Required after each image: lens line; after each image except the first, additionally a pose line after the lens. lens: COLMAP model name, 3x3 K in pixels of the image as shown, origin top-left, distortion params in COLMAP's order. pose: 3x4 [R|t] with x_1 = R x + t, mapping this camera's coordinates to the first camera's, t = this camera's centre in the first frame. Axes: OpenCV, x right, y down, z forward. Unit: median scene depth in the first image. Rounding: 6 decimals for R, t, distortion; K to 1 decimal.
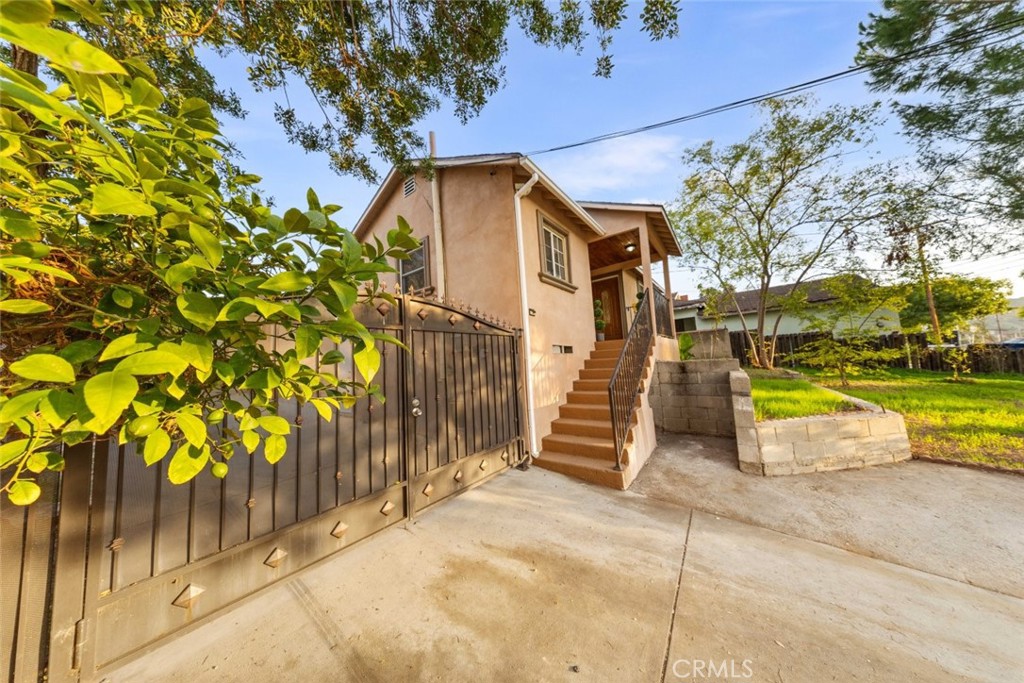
lens RADIAL K [[289.5, 0, 495.8], [0, 289.5, 338.3], [0, 0, 1]] dist [0.000718, -0.000014]
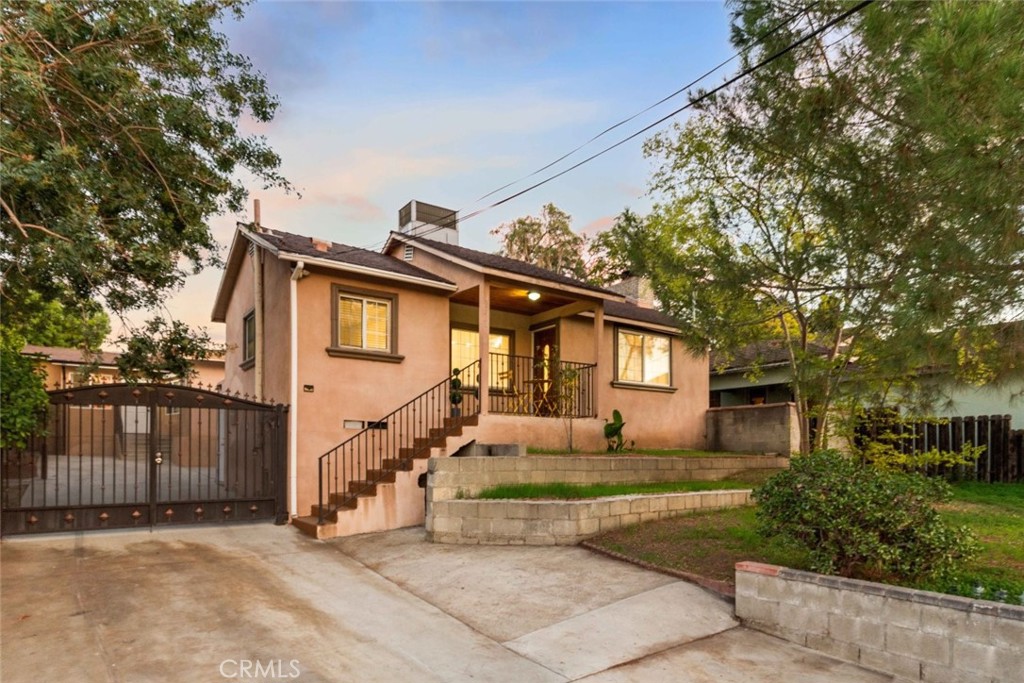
lens RADIAL K [[586.5, 0, 508.1], [0, 586.5, 448.2], [0, 0, 1]] dist [-0.008398, -0.005941]
pose [[0.962771, 0.062094, -0.263088, 1.761655], [-0.036244, 0.994124, 0.101996, -0.147150], [0.267876, -0.088663, 0.959365, -1.111263]]
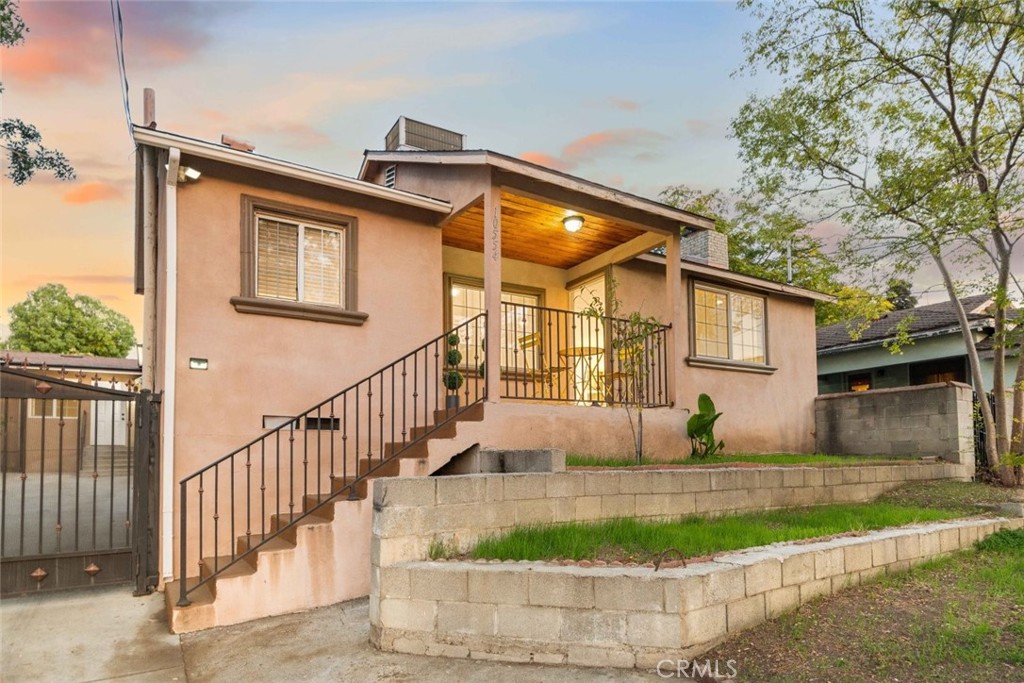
lens RADIAL K [[576.2, 0, 504.1], [0, 576.2, 430.4], [0, 0, 1]] dist [-0.007198, 0.001798]
pose [[0.941548, 0.030509, -0.335496, 1.487630], [-0.011158, 0.998168, 0.059458, -0.031657], [0.336695, -0.052239, 0.940163, 0.026224]]
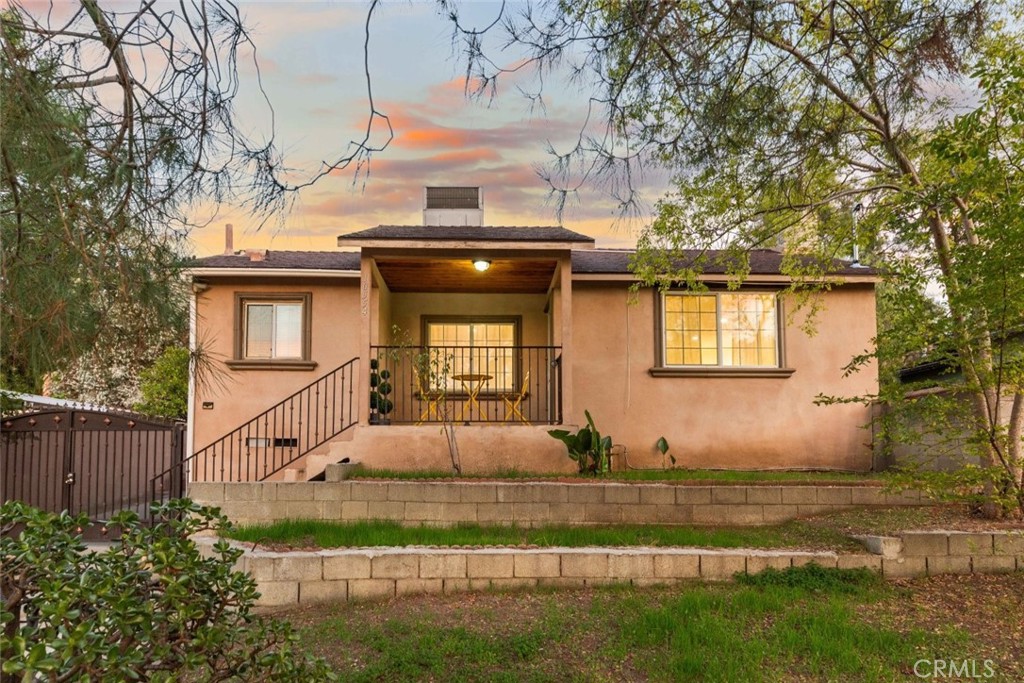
lens RADIAL K [[576.2, 0, 513.6], [0, 576.2, 437.1], [0, 0, 1]] dist [-0.007198, 0.001798]
pose [[0.652334, 0.026603, -0.757465, 2.927403], [0.031284, 0.997587, 0.061978, -0.089544], [0.757286, -0.064127, 0.649928, 0.617111]]
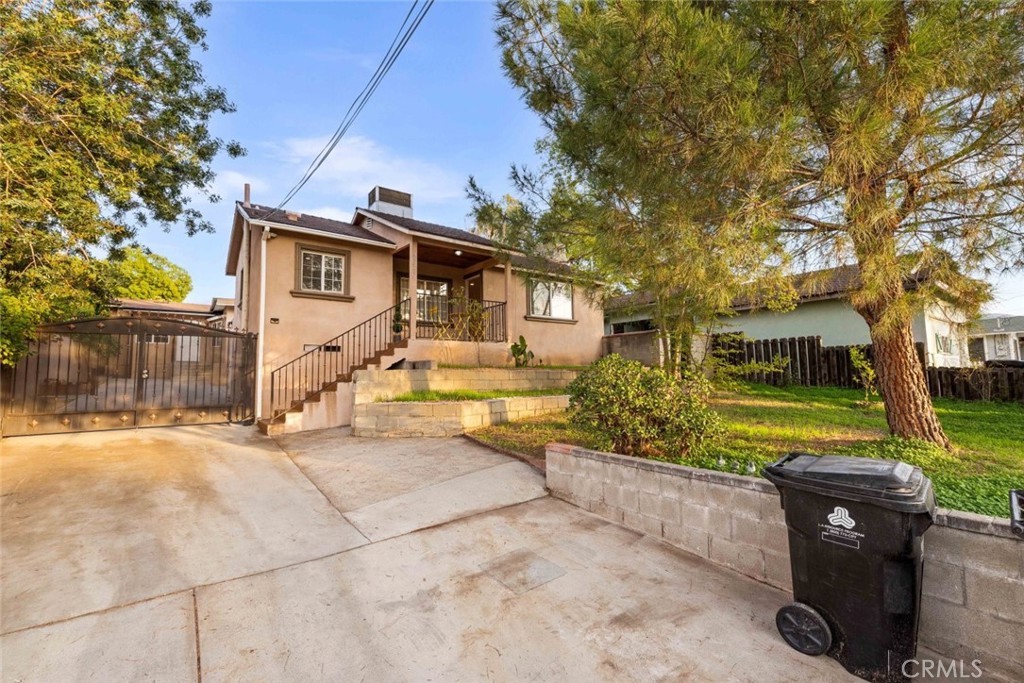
lens RADIAL K [[425.6, 0, 507.6], [0, 425.6, 340.5], [0, 0, 1]] dist [-0.008341, -0.001375]
pose [[0.968303, 0.028464, -0.248152, 2.163322], [-0.022487, 0.999385, 0.026888, -0.093933], [0.248765, -0.020456, 0.968348, -0.896685]]
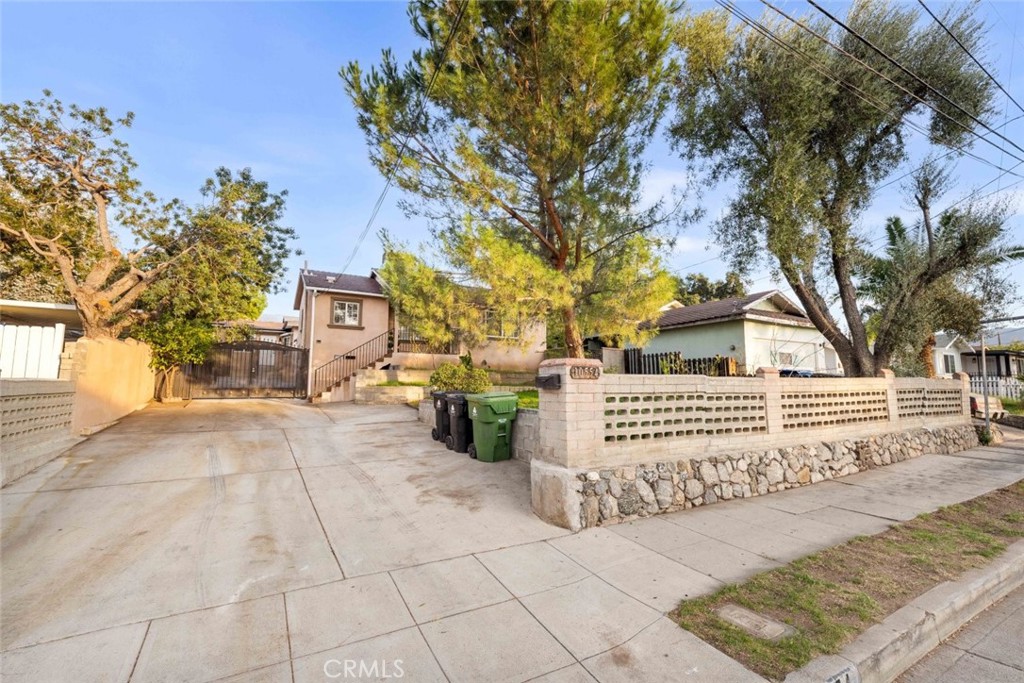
lens RADIAL K [[436.4, 0, 507.9], [0, 436.4, 341.6], [0, 0, 1]] dist [-0.003347, -0.000357]
pose [[0.928318, 0.027489, -0.370771, 3.801801], [-0.025520, 0.999622, 0.010217, -0.214362], [0.370911, -0.000022, 0.928668, -2.373014]]
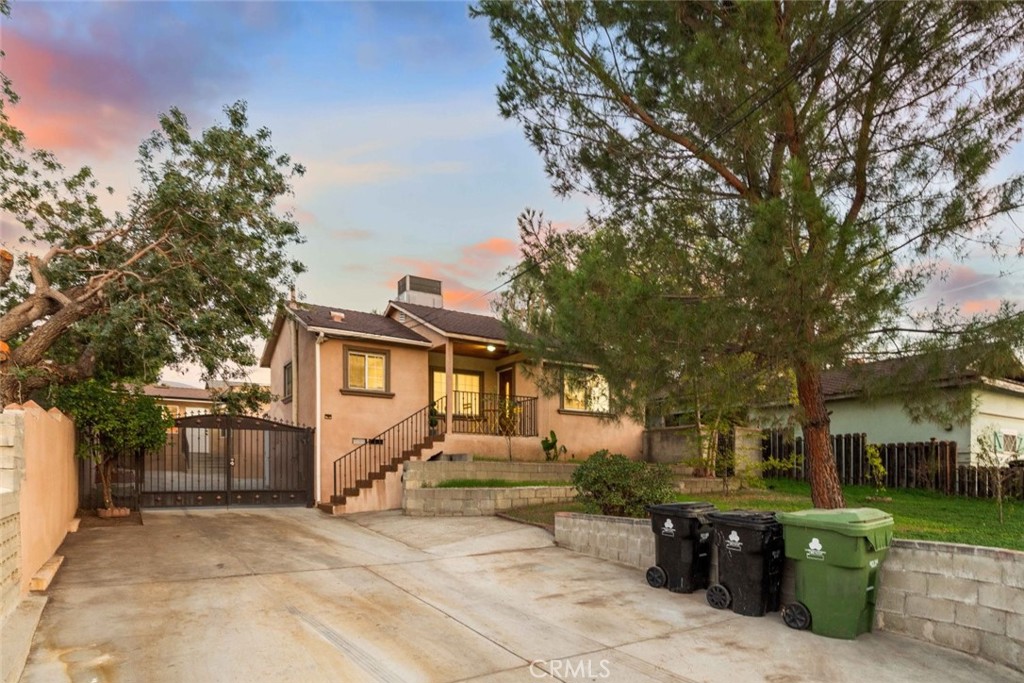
lens RADIAL K [[589.5, 0, 511.3], [0, 589.5, 478.0], [0, 0, 1]] dist [-0.005446, 0.002858]
pose [[0.948523, 0.061812, -0.310618, 2.600458], [-0.028416, 0.993424, 0.110915, -0.177515], [0.315431, -0.096379, 0.944042, -2.173749]]
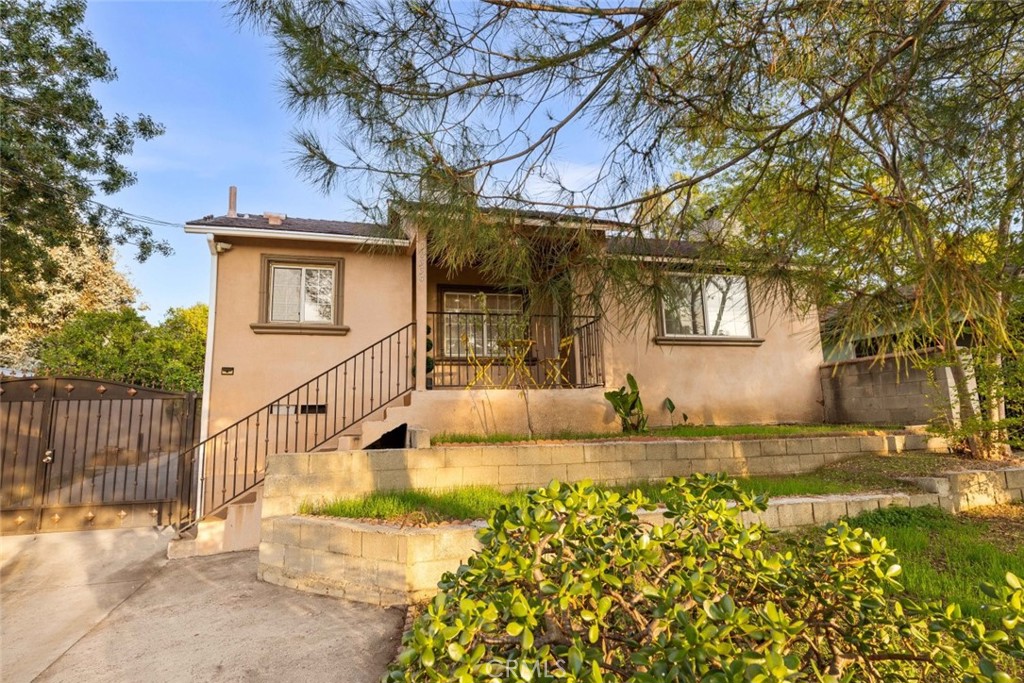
lens RADIAL K [[518.1, 0, 512.3], [0, 518.1, 341.1], [0, 0, 1]] dist [0.000646, -0.002196]
pose [[0.807081, -0.052099, -0.588138, 2.338993], [0.032539, 0.998510, -0.043799, -0.104274], [0.589544, 0.016212, 0.807573, 0.223417]]
